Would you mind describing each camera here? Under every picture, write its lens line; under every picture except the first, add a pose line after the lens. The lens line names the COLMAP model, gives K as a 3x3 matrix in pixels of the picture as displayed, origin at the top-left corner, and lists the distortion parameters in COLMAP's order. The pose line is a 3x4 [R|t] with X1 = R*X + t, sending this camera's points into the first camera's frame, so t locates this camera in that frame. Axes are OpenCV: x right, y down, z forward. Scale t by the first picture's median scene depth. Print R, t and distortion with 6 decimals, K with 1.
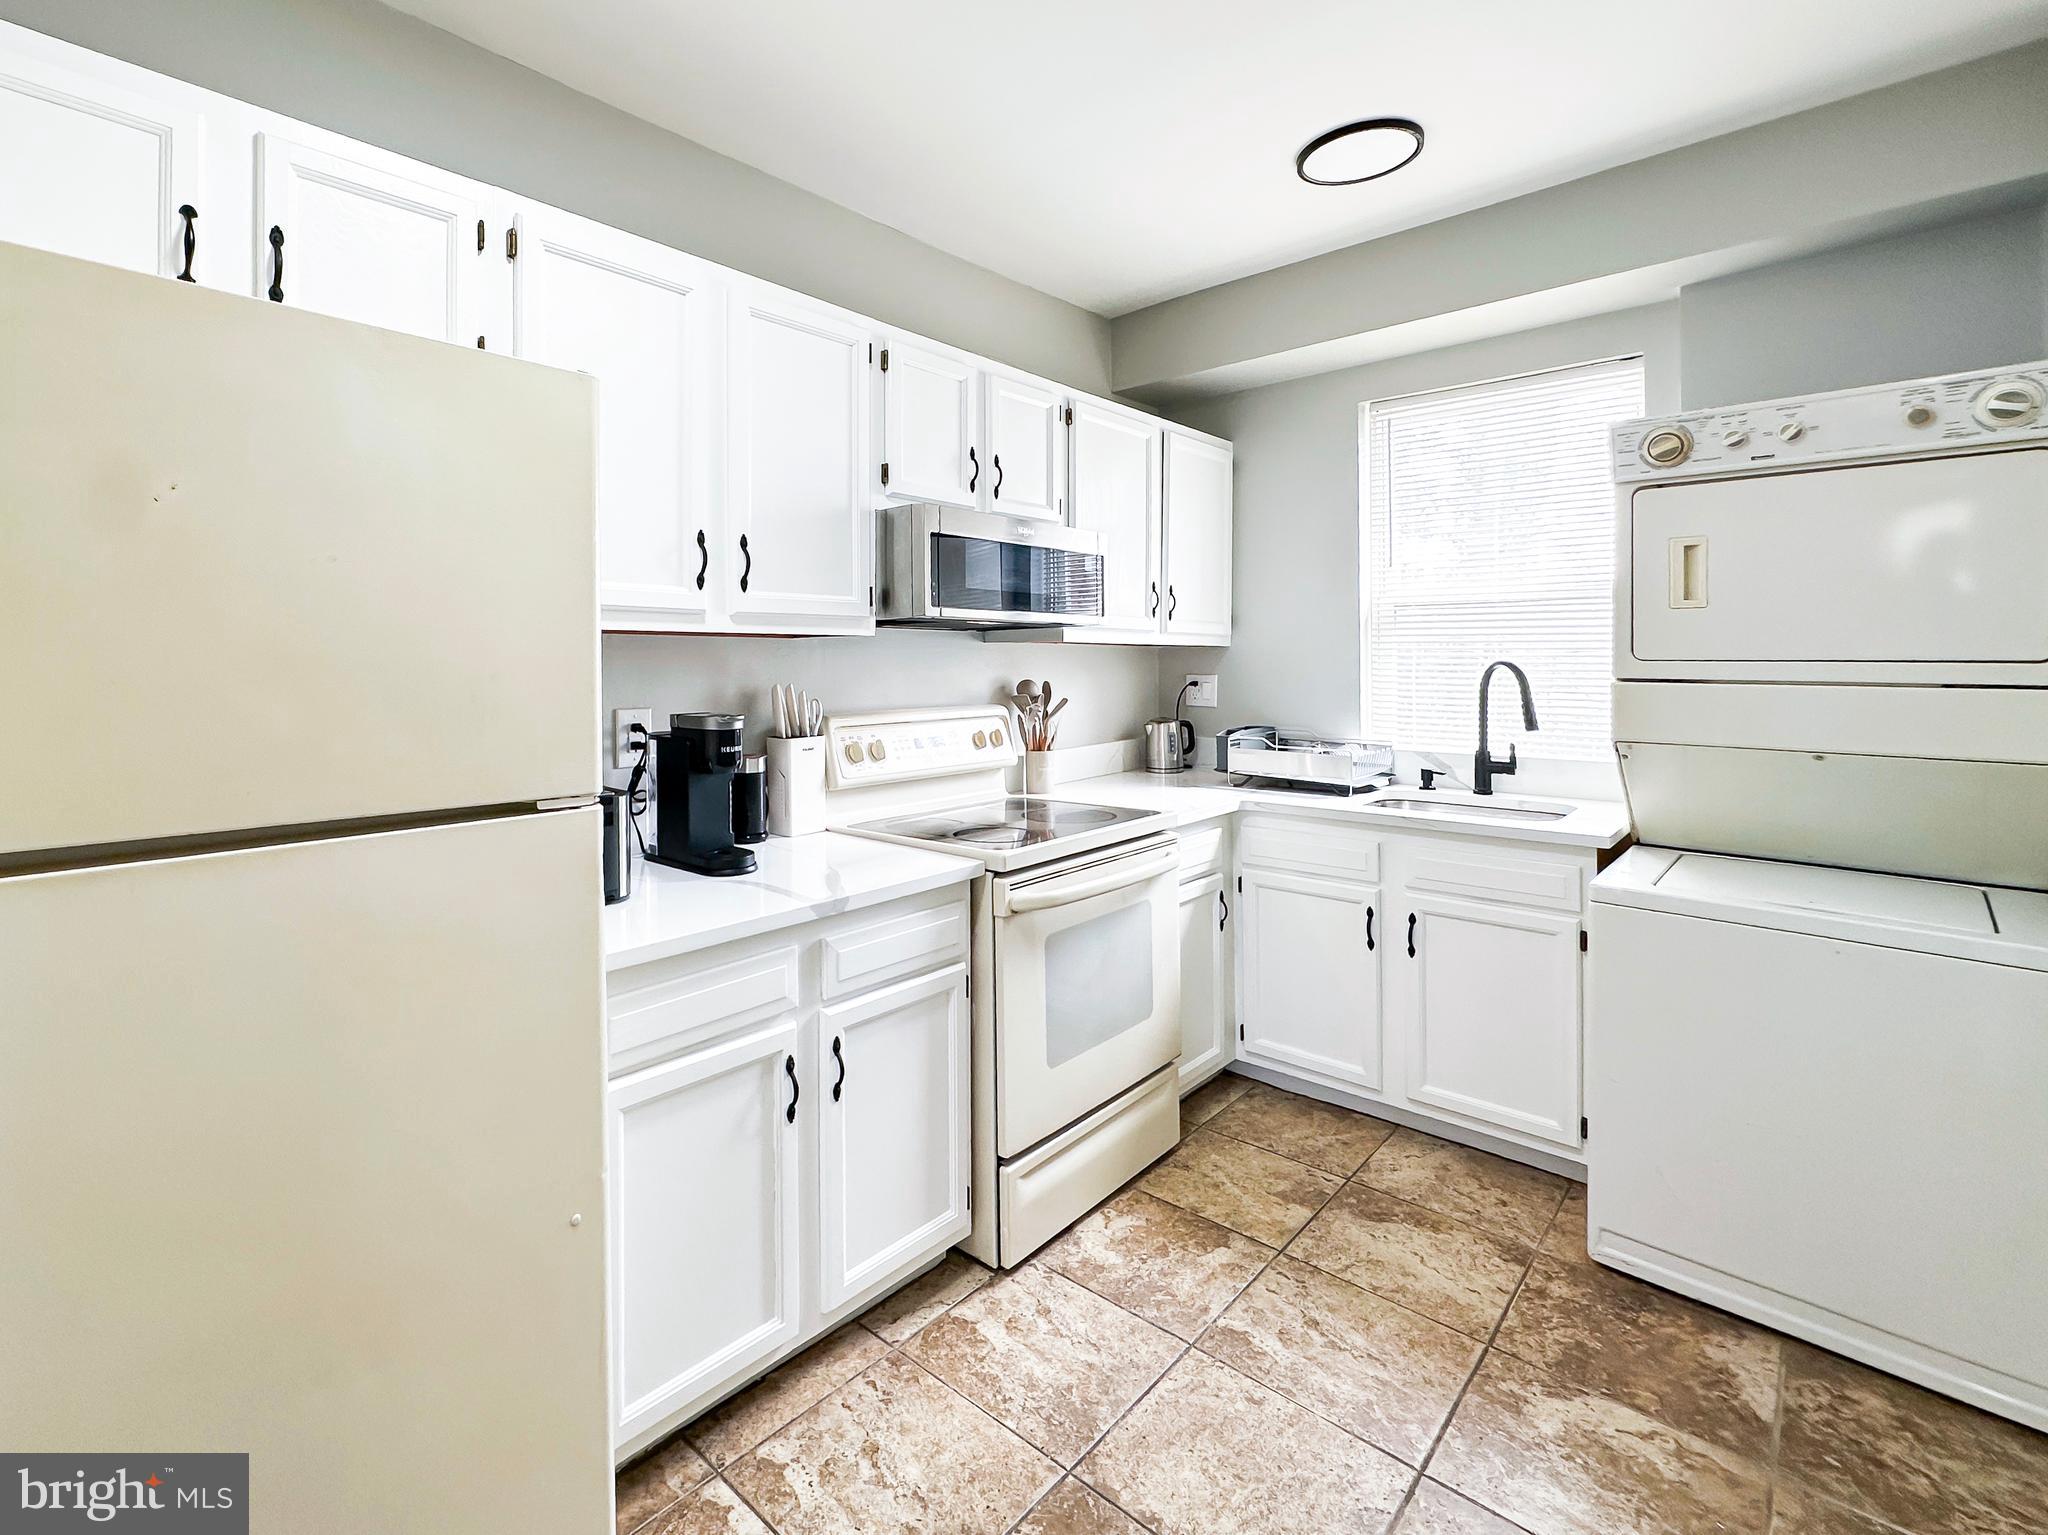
lens RADIAL K [[961.0, 0, 912.5], [0, 961.0, 662.3], [0, 0, 1]] dist [0.003540, -0.000860]
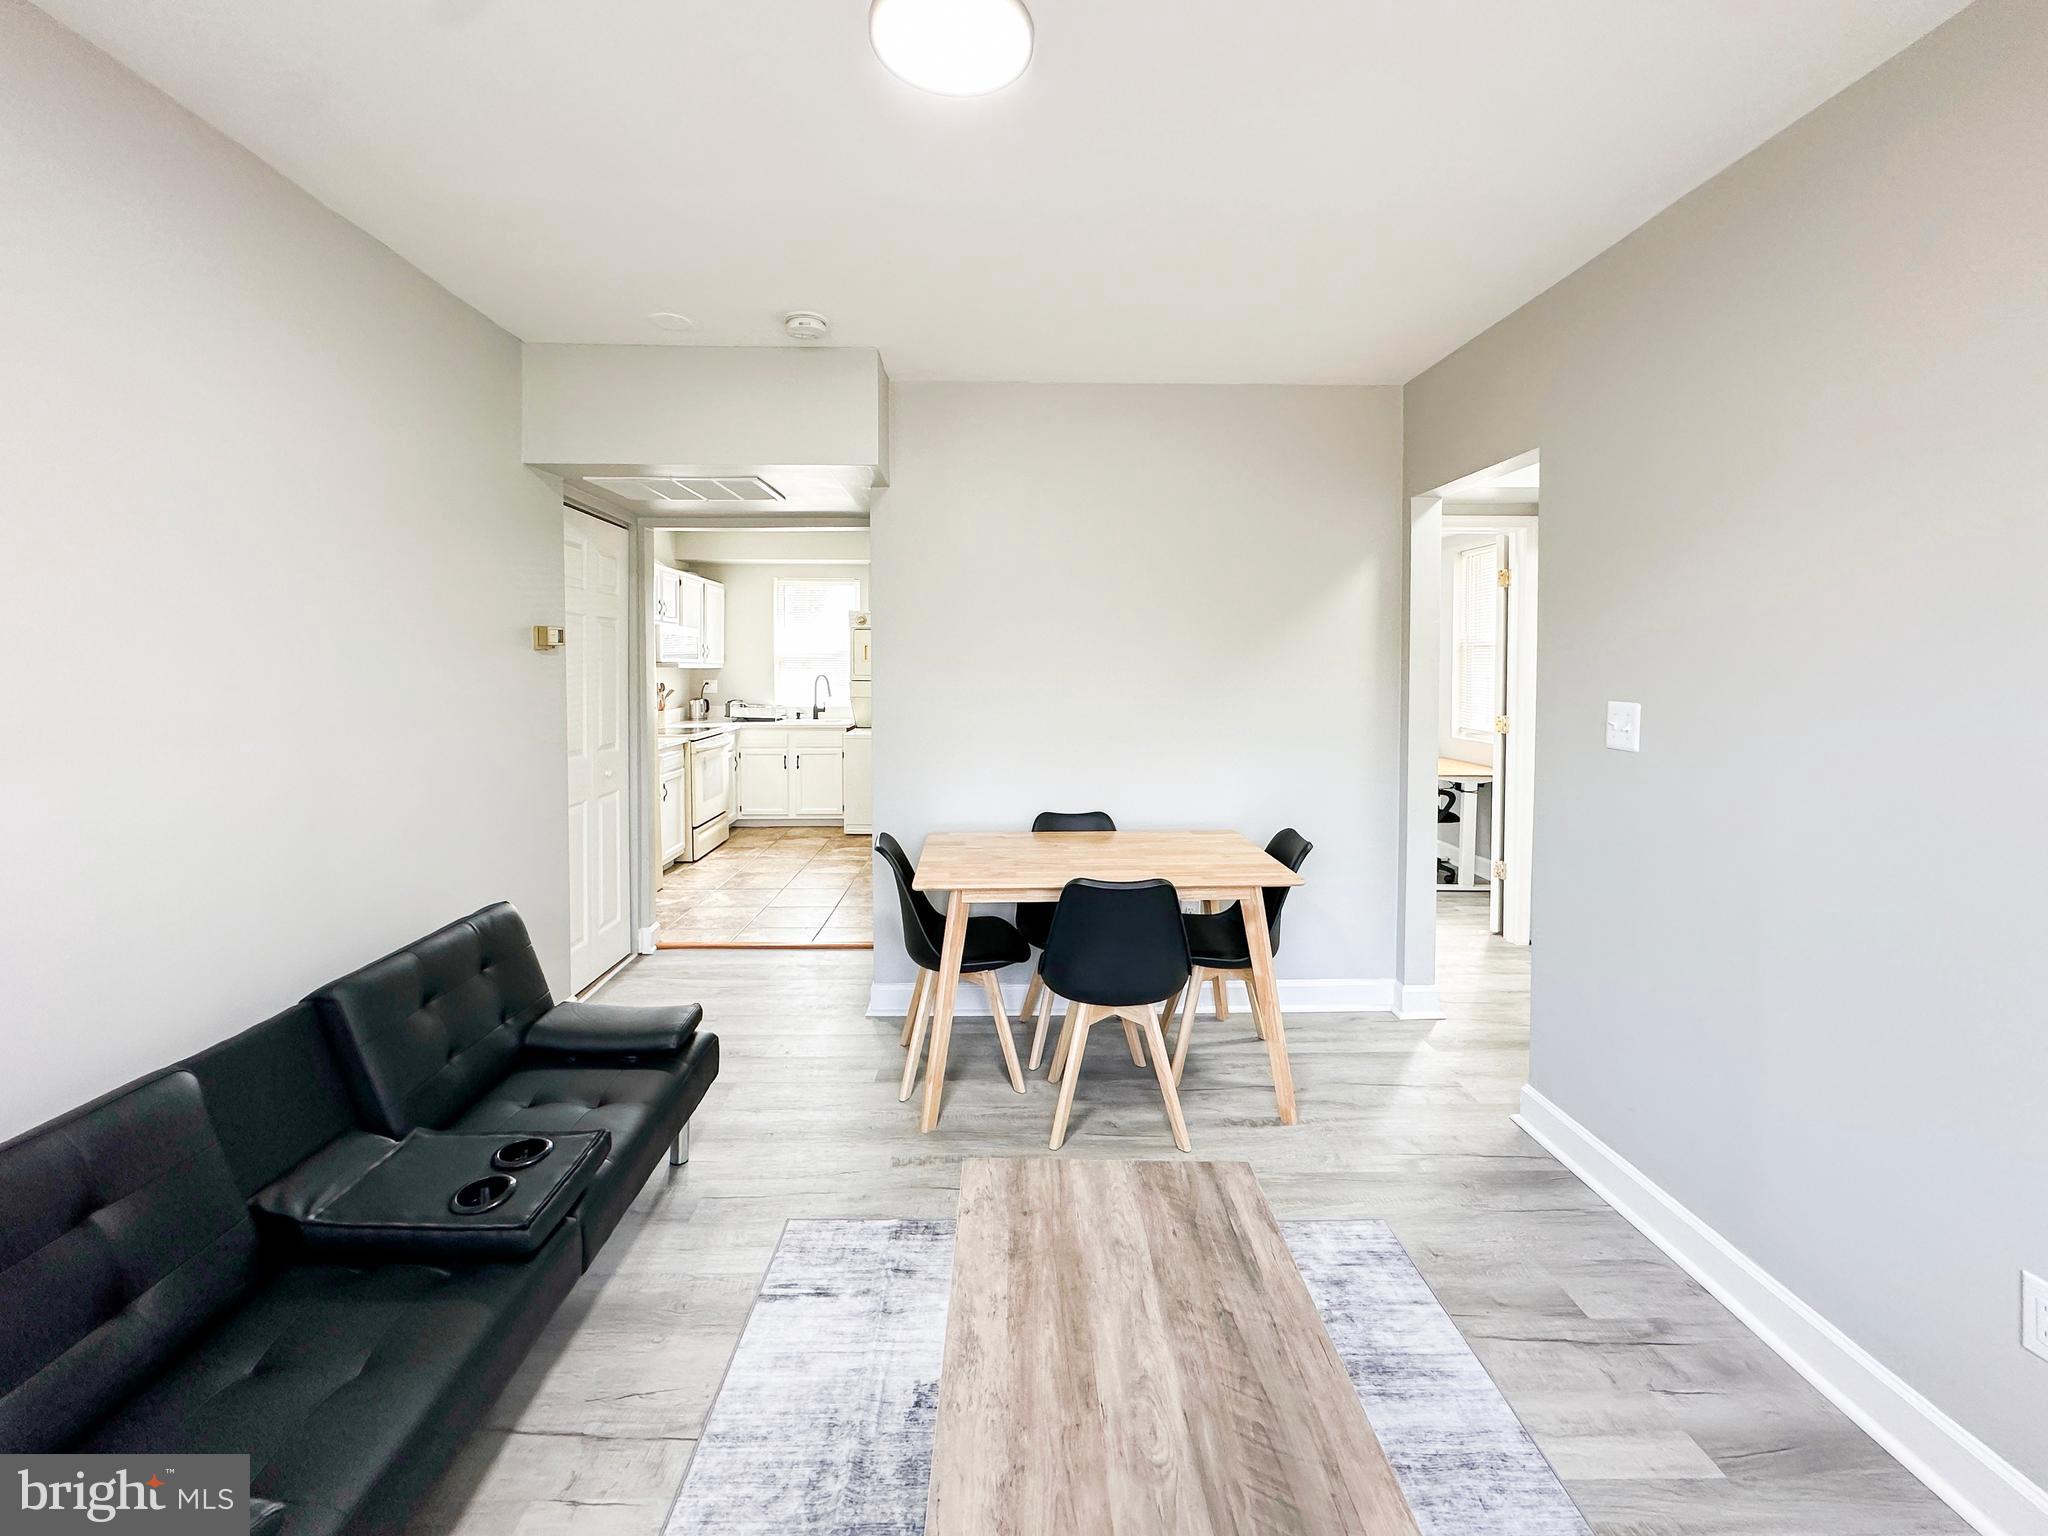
lens RADIAL K [[830.2, 0, 1015.7], [0, 830.2, 686.4], [0, 0, 1]] dist [-0.001942, 0.000951]
pose [[0.695937, -0.011274, 0.718015, -1.139800], [-0.005963, 0.999752, 0.021477, -0.033554], [-0.718078, -0.019228, 0.695697, -1.710176]]
